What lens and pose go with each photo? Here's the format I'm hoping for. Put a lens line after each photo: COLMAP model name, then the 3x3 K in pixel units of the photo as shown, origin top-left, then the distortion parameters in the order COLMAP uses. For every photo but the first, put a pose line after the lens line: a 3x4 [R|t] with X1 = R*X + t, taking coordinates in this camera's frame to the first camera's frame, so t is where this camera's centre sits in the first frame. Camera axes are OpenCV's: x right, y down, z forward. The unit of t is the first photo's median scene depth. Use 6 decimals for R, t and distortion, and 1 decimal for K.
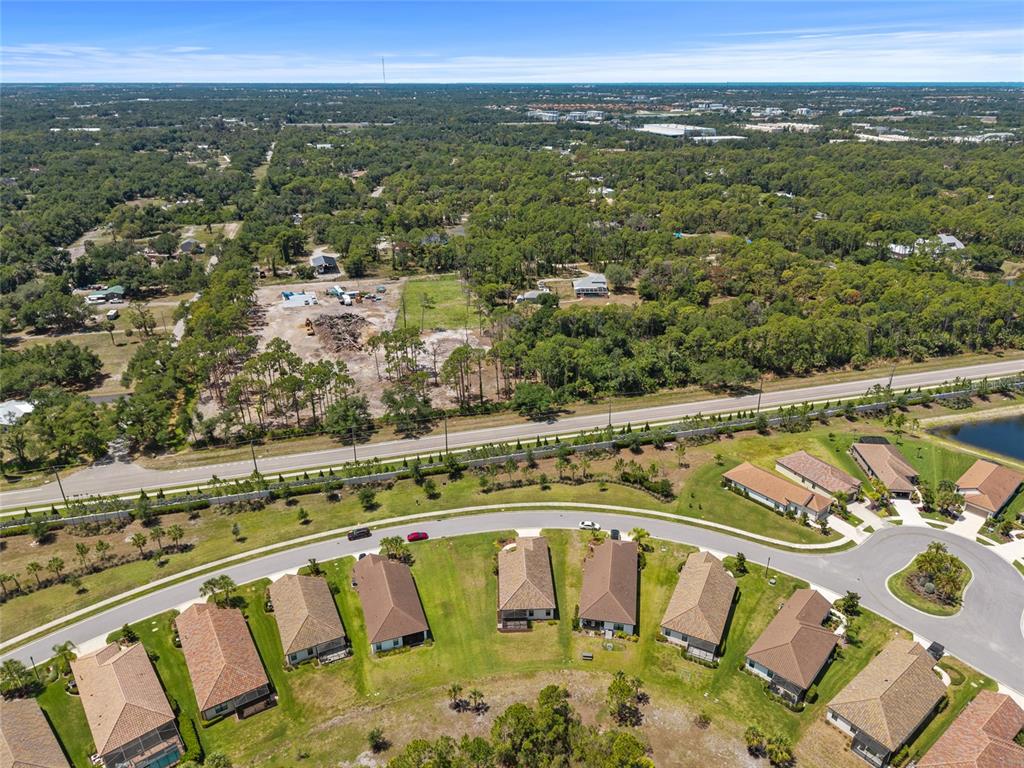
lens RADIAL K [[686.1, 0, 512.0], [0, 686.1, 384.0], [0, 0, 1]] dist [0.035588, -0.047363]
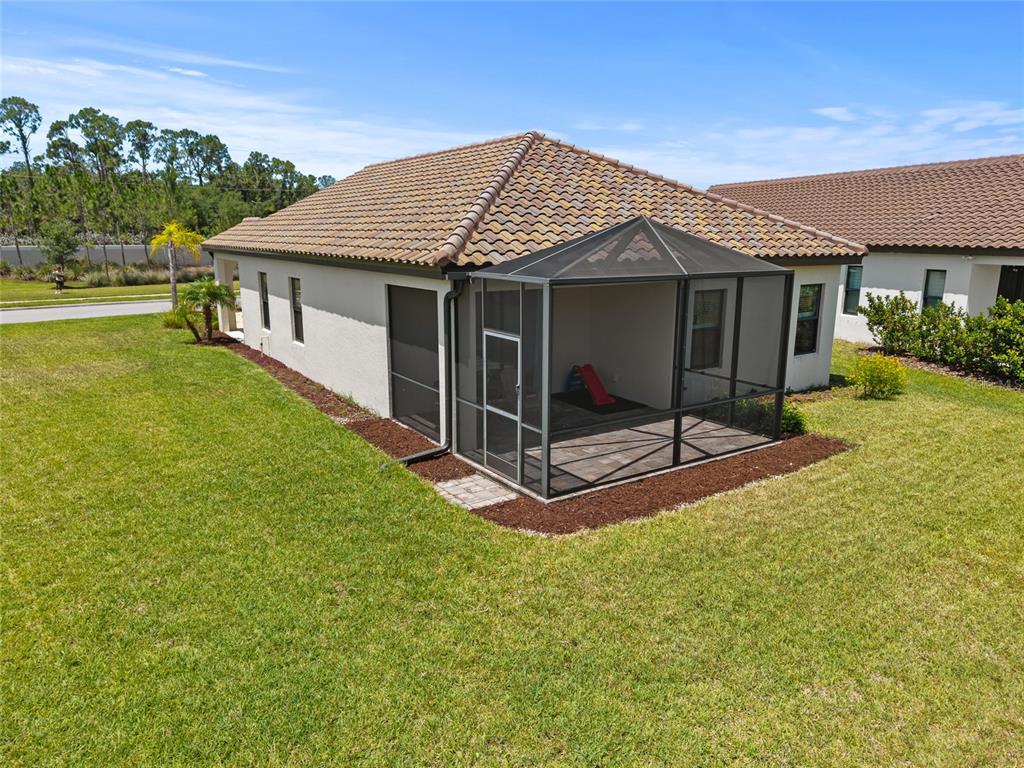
lens RADIAL K [[690.1, 0, 512.0], [0, 690.1, 384.0], [0, 0, 1]] dist [0.043846, -0.051055]
pose [[0.851244, -0.102679, 0.514626, -0.048677], [0.210381, 0.965187, -0.155416, 0.349219], [-0.480753, 0.240565, 0.843211, 0.928877]]
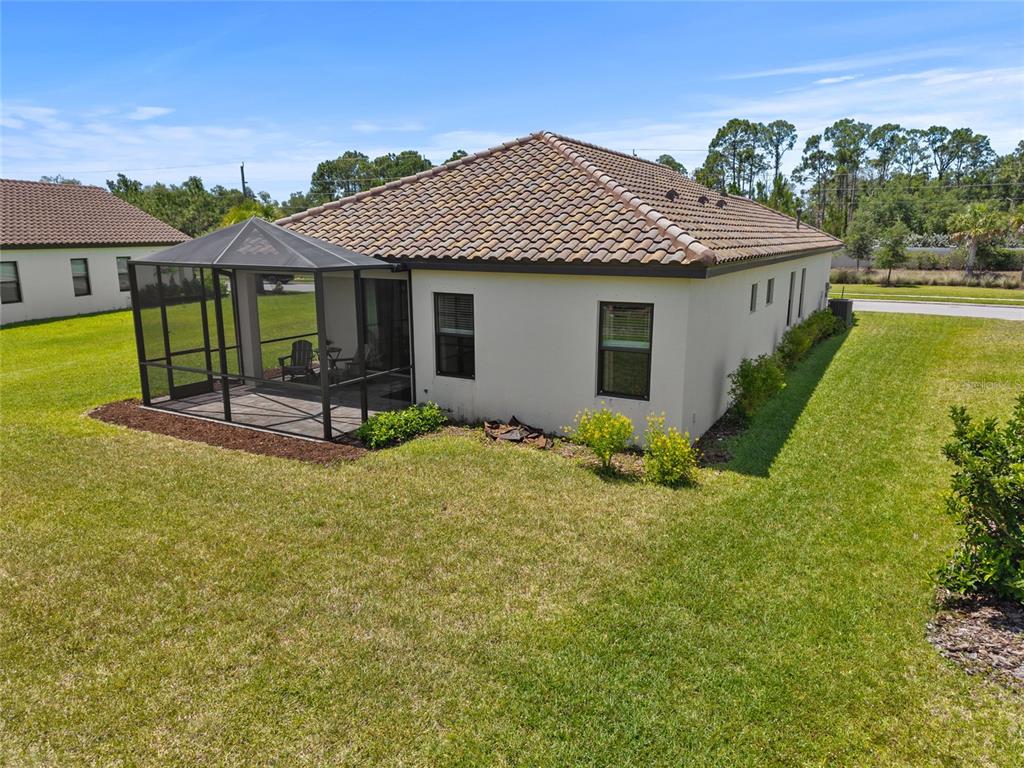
lens RADIAL K [[690.1, 0, 512.0], [0, 690.1, 384.0], [0, 0, 1]] dist [0.043846, -0.051055]
pose [[0.852806, 0.109827, -0.510548, 0.083642], [-0.217321, 0.963599, -0.155721, 0.351203], [0.474861, 0.243753, 0.845631, 0.923983]]
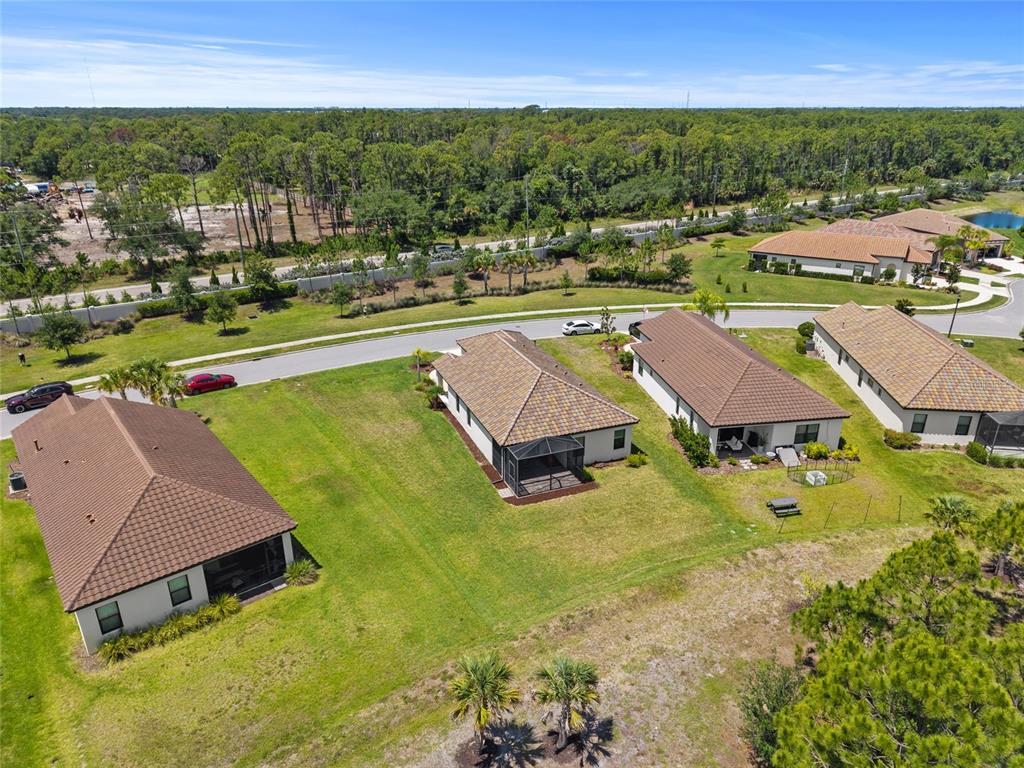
lens RADIAL K [[690.1, 0, 512.0], [0, 690.1, 384.0], [0, 0, 1]] dist [0.043846, -0.051055]
pose [[0.941204, -0.127341, 0.312921, -0.114802], [0.140679, 0.989847, -0.020323, 0.301741], [-0.307156, 0.063149, 0.949562, 0.661409]]
